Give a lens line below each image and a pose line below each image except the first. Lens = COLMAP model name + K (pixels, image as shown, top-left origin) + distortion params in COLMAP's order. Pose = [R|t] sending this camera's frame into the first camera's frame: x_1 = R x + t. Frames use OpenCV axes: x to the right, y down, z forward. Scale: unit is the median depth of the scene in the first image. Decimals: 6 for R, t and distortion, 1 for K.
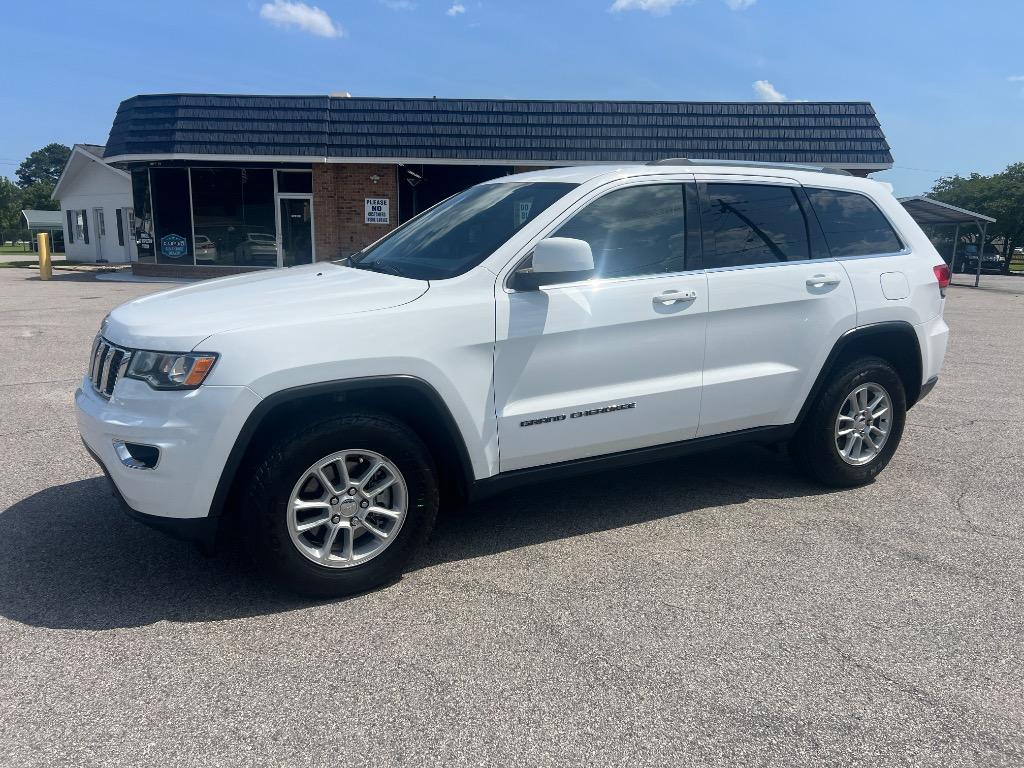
lens RADIAL K [[779.4, 0, 508.2], [0, 779.4, 387.9], [0, 0, 1]] dist [0.054819, -0.060386]
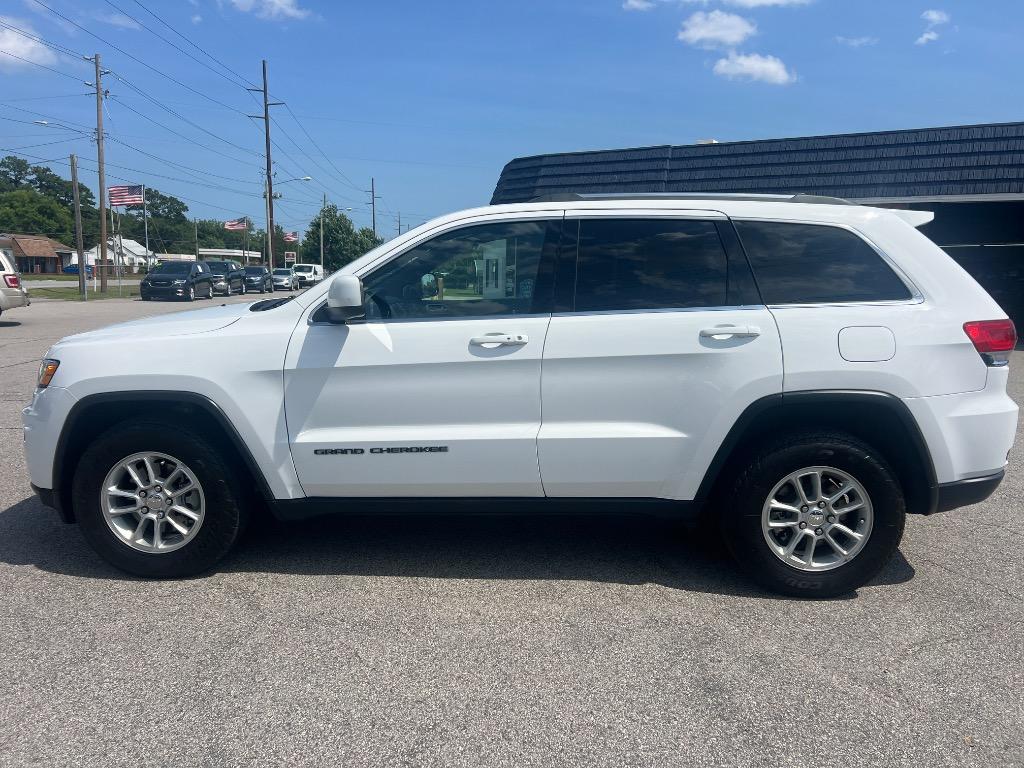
lens RADIAL K [[779.4, 0, 512.5], [0, 779.4, 389.3], [0, 0, 1]] dist [0.054819, -0.060386]
pose [[0.858614, 0.080708, -0.506230, 0.624056], [-0.108610, 0.993750, -0.025780, -0.031170], [0.500985, 0.077117, 0.862013, 0.181664]]
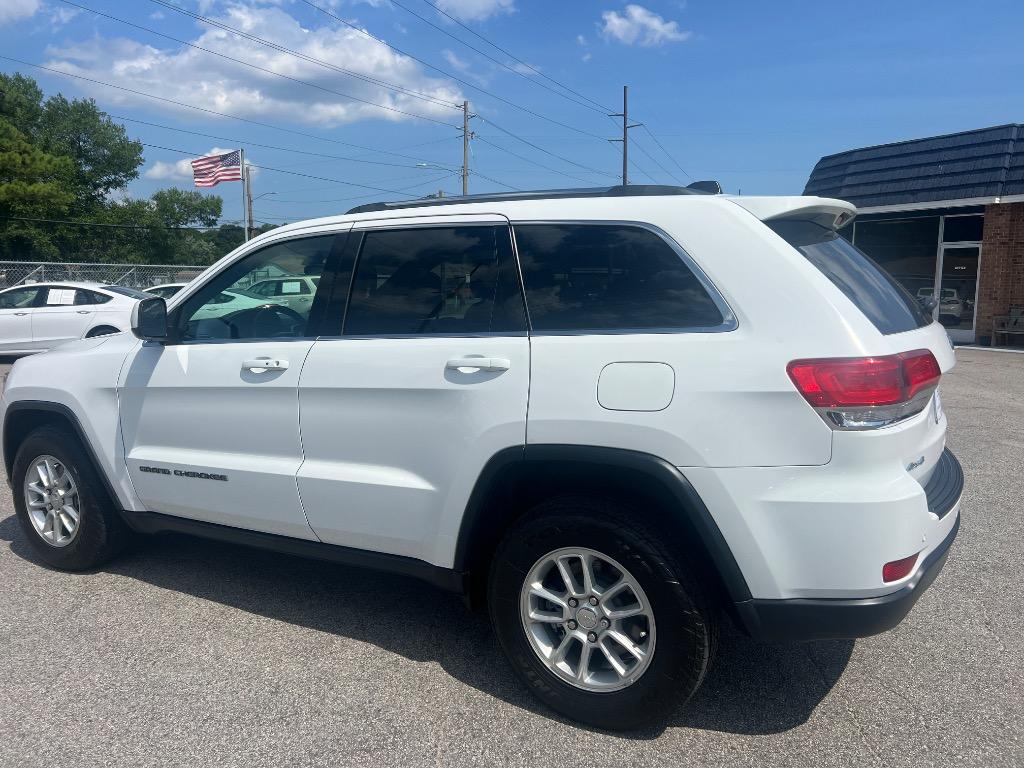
lens RADIAL K [[779.4, 0, 510.4], [0, 779.4, 378.1], [0, 0, 1]] dist [0.054819, -0.060386]
pose [[0.529367, 0.092194, -0.843368, 0.965454], [-0.159641, 0.987145, 0.007708, -0.134581], [0.833237, 0.130556, 0.537281, 0.672150]]
